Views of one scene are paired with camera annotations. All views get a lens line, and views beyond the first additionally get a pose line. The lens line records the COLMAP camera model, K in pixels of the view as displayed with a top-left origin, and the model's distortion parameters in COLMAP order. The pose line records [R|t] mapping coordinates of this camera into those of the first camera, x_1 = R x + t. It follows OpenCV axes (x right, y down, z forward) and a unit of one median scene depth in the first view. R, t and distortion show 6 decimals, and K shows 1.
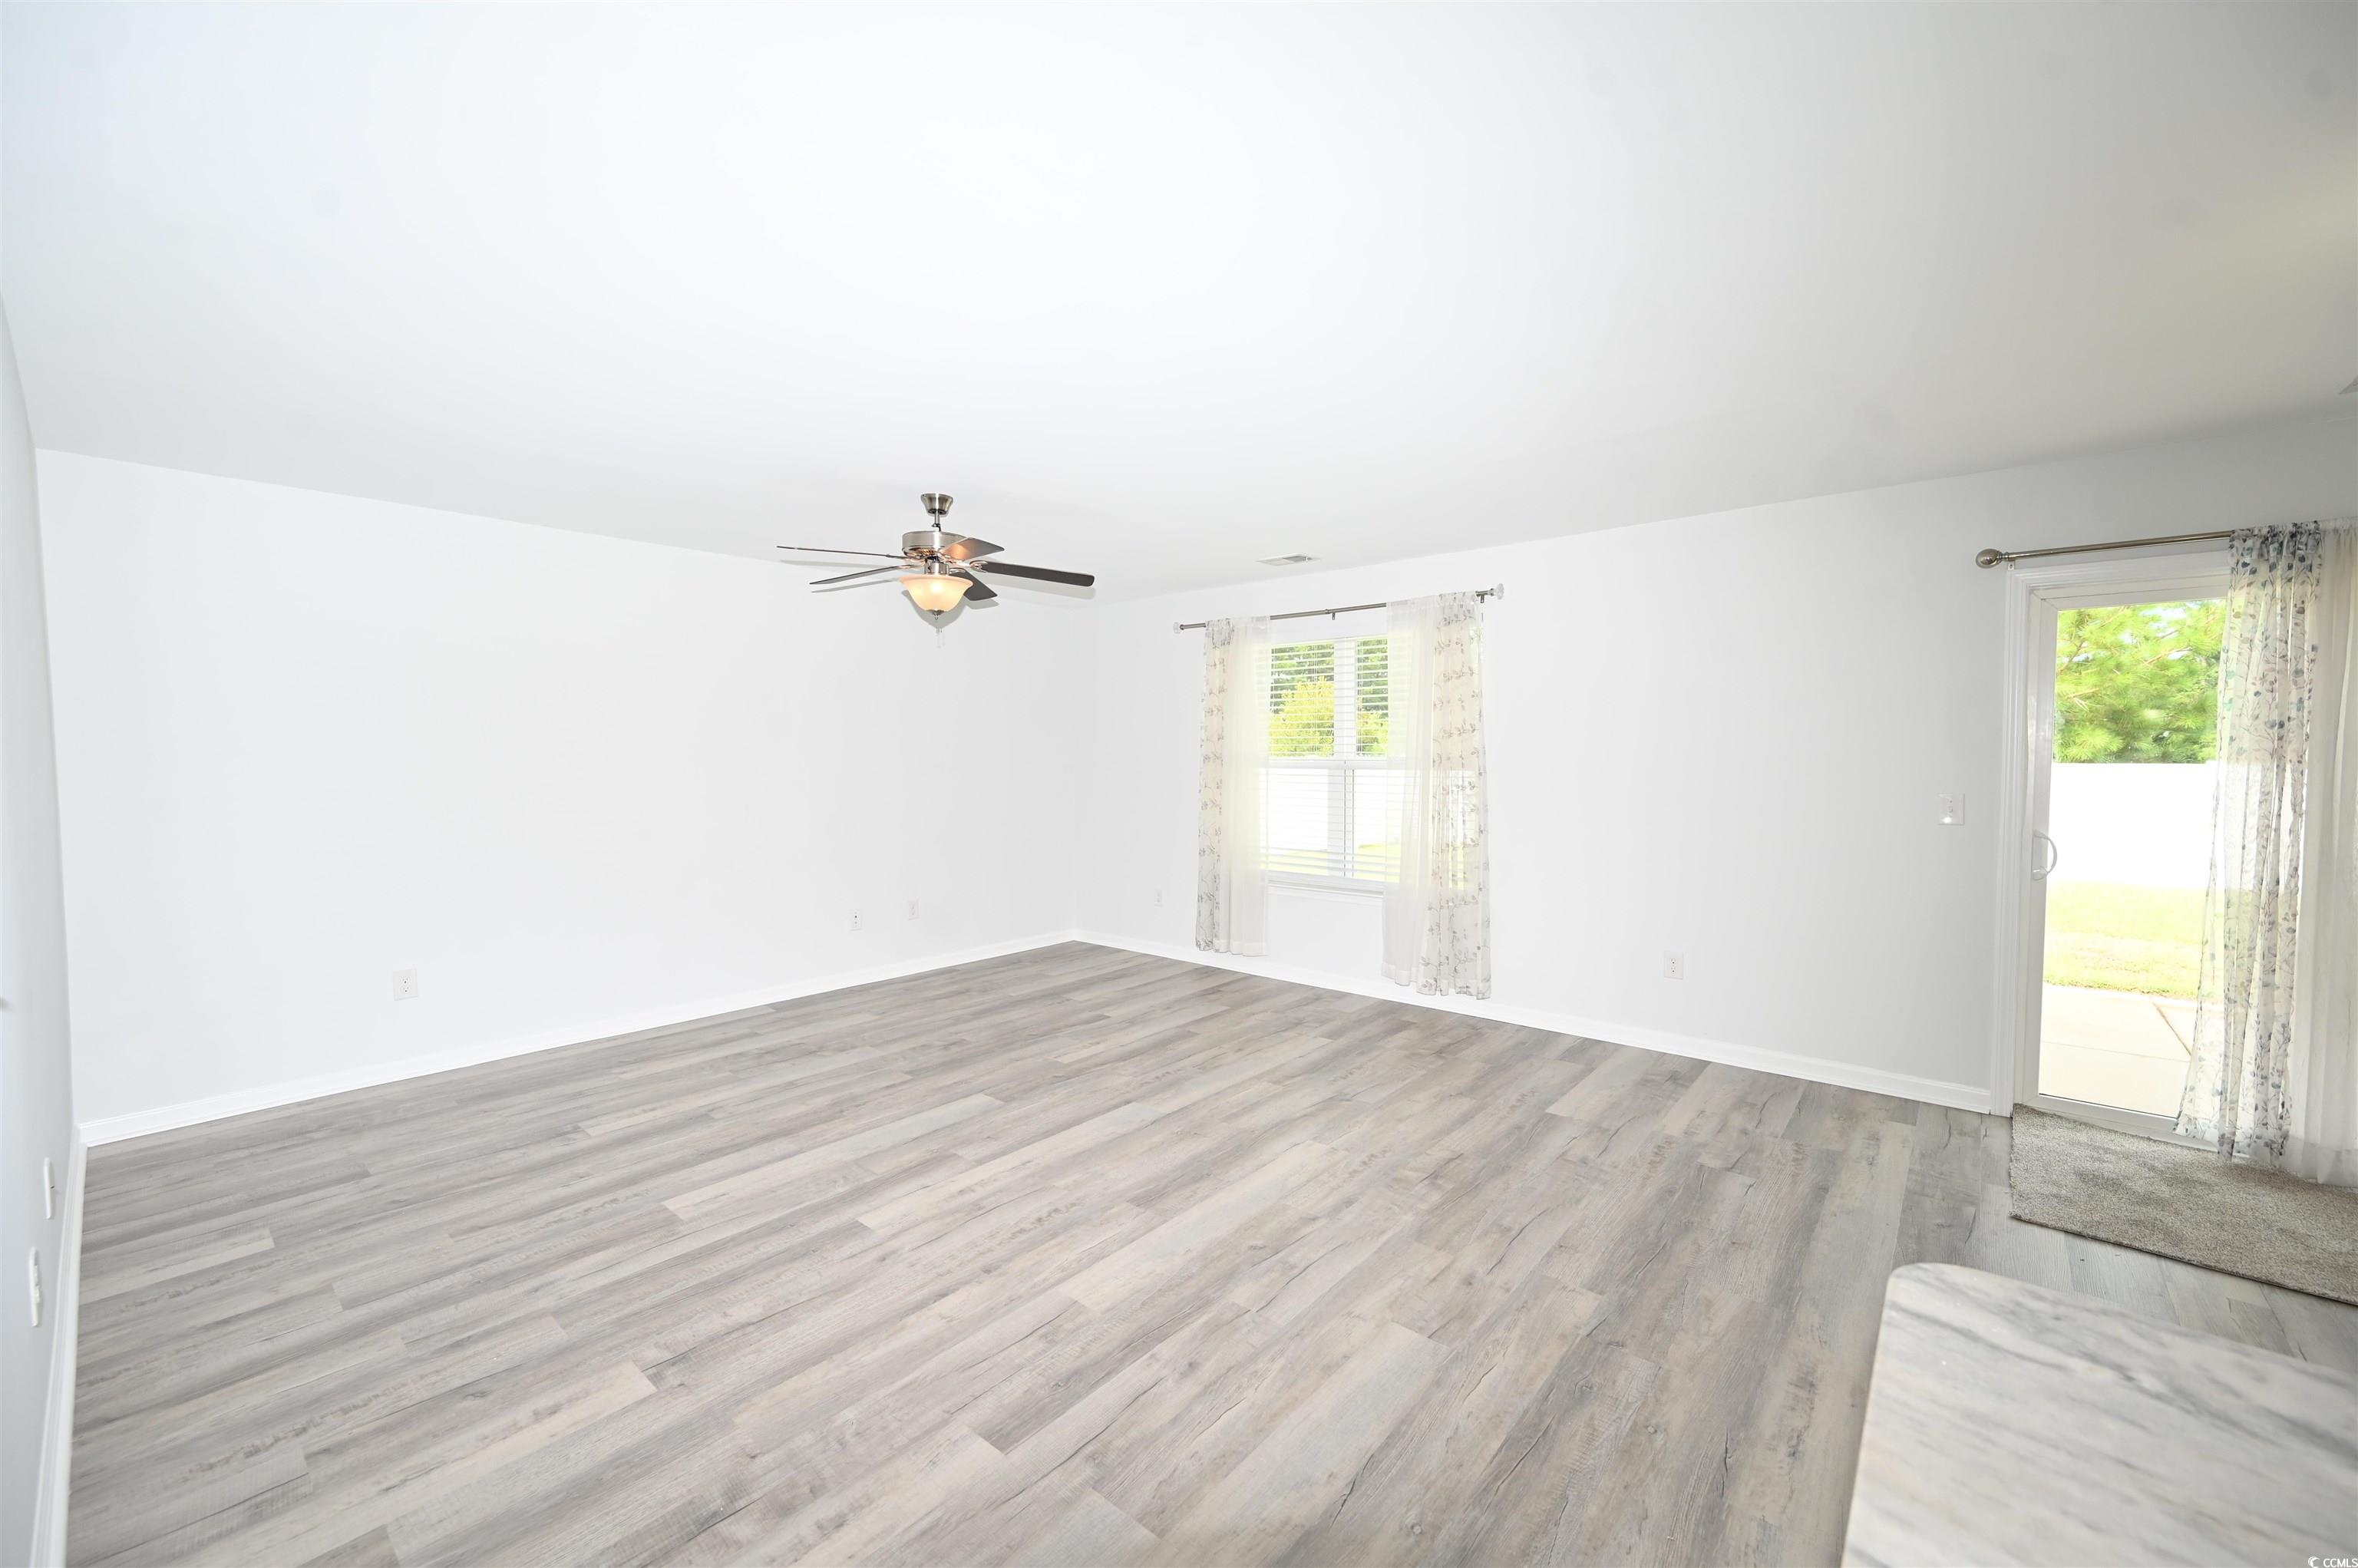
lens RADIAL K [[926.8, 0, 1180.2], [0, 926.8, 789.2], [0, 0, 1]] dist [-0.001076, 0.000358]
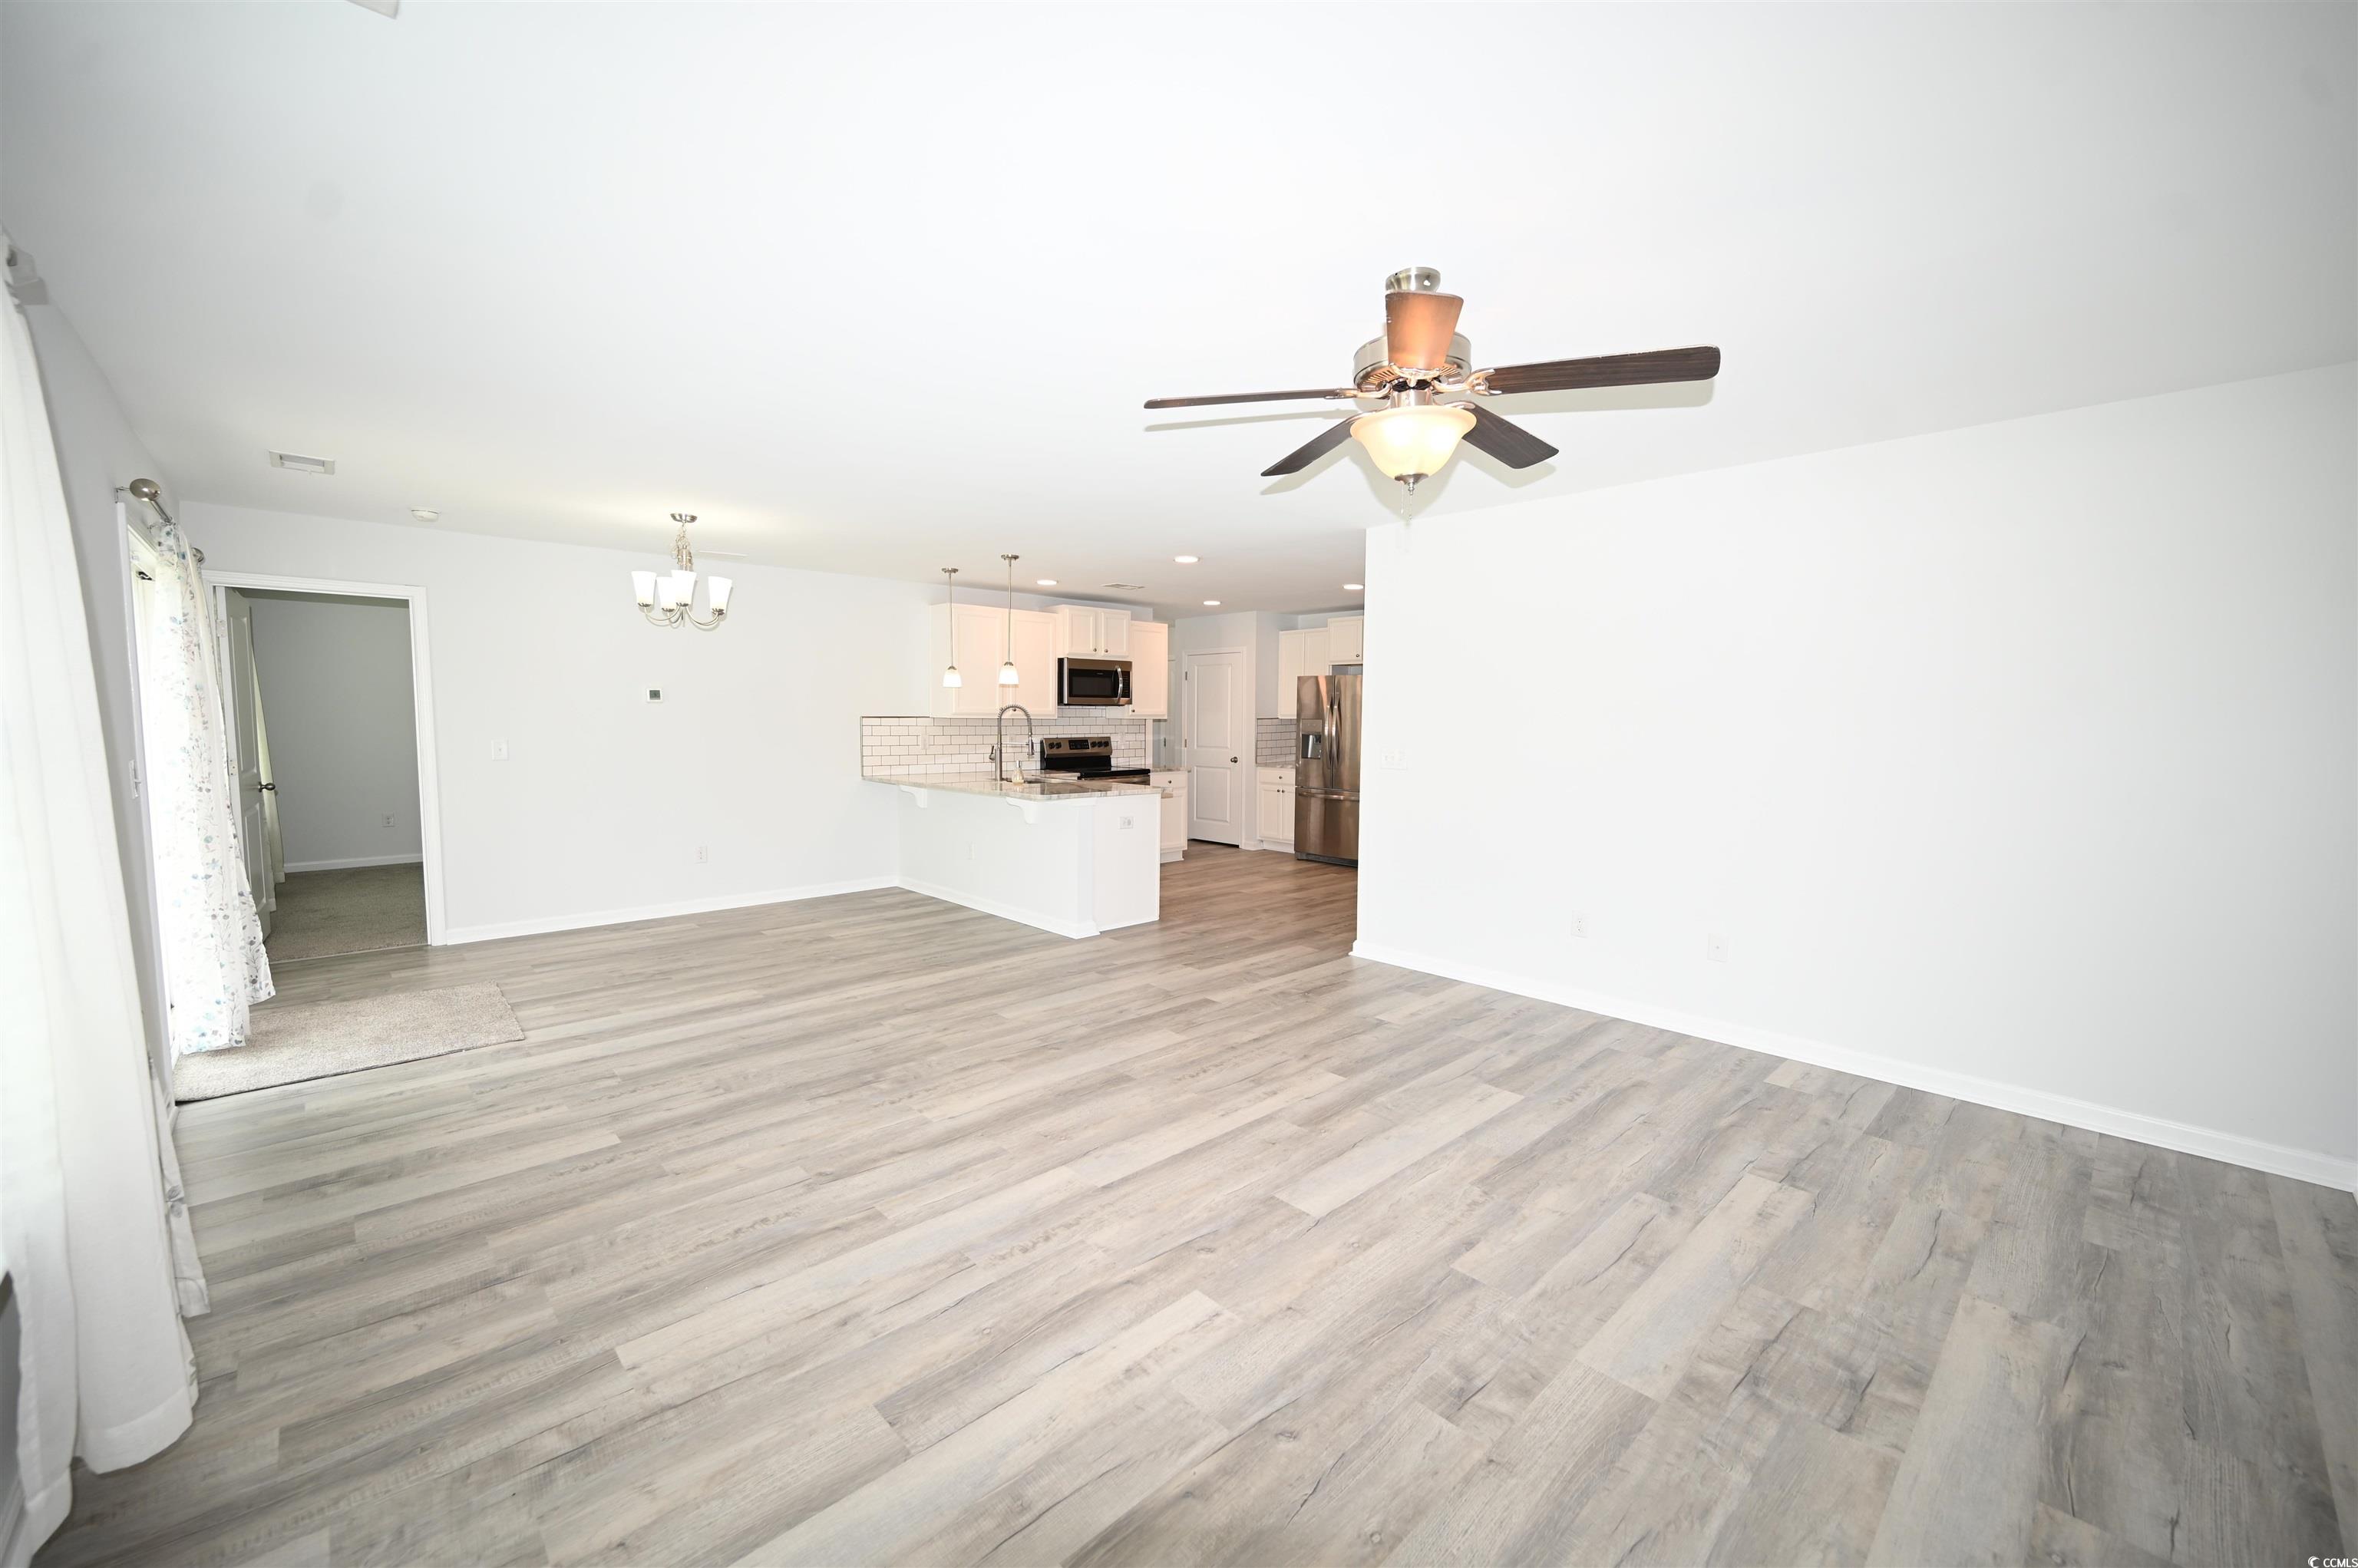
lens RADIAL K [[926.8, 0, 1180.2], [0, 926.8, 789.2], [0, 0, 1]] dist [-0.001076, 0.000358]
pose [[-0.994201, -0.012261, 0.106836, -0.223459], [0.000800, 0.992609, 0.121353, -0.080878], [-0.107534, 0.120735, -0.986843, 1.988500]]
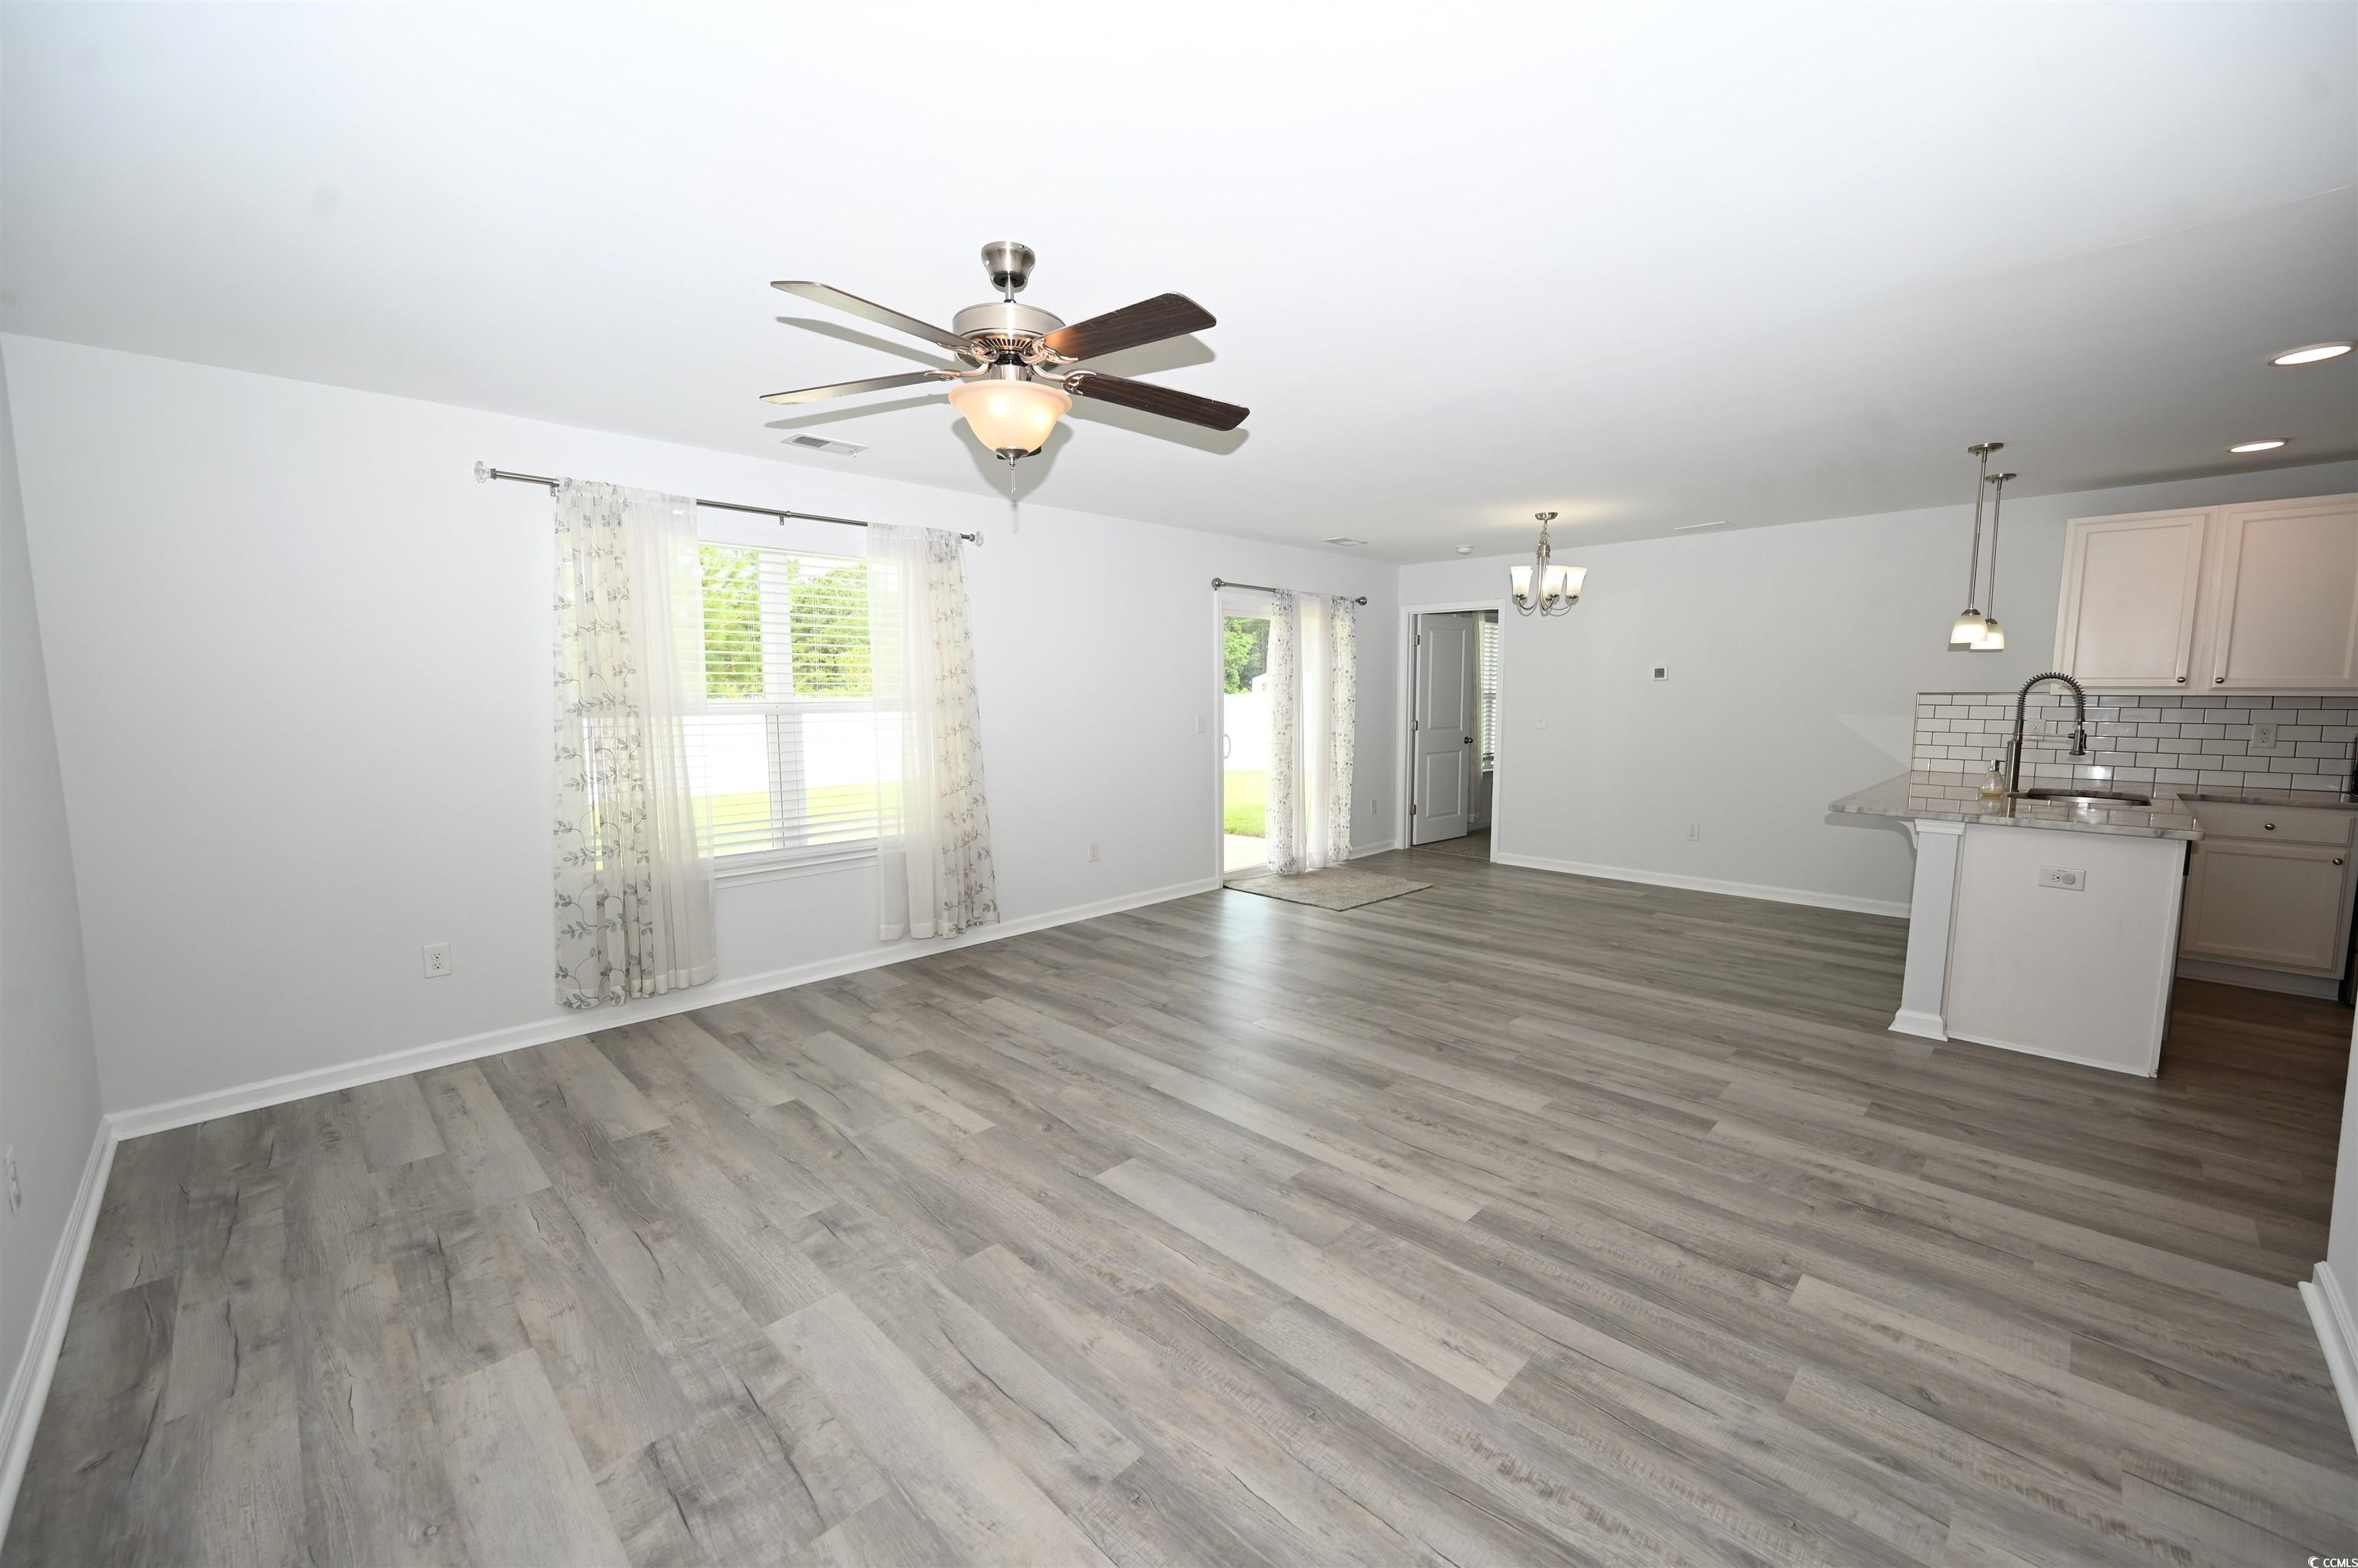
lens RADIAL K [[926.8, 0, 1180.2], [0, 926.8, 789.2], [0, 0, 1]] dist [-0.001076, 0.000358]
pose [[0.072941, -0.102984, 0.992005, -1.059836], [0.044839, 0.993987, 0.099893, -0.037673], [-0.996328, 0.037194, 0.077120, 1.050401]]
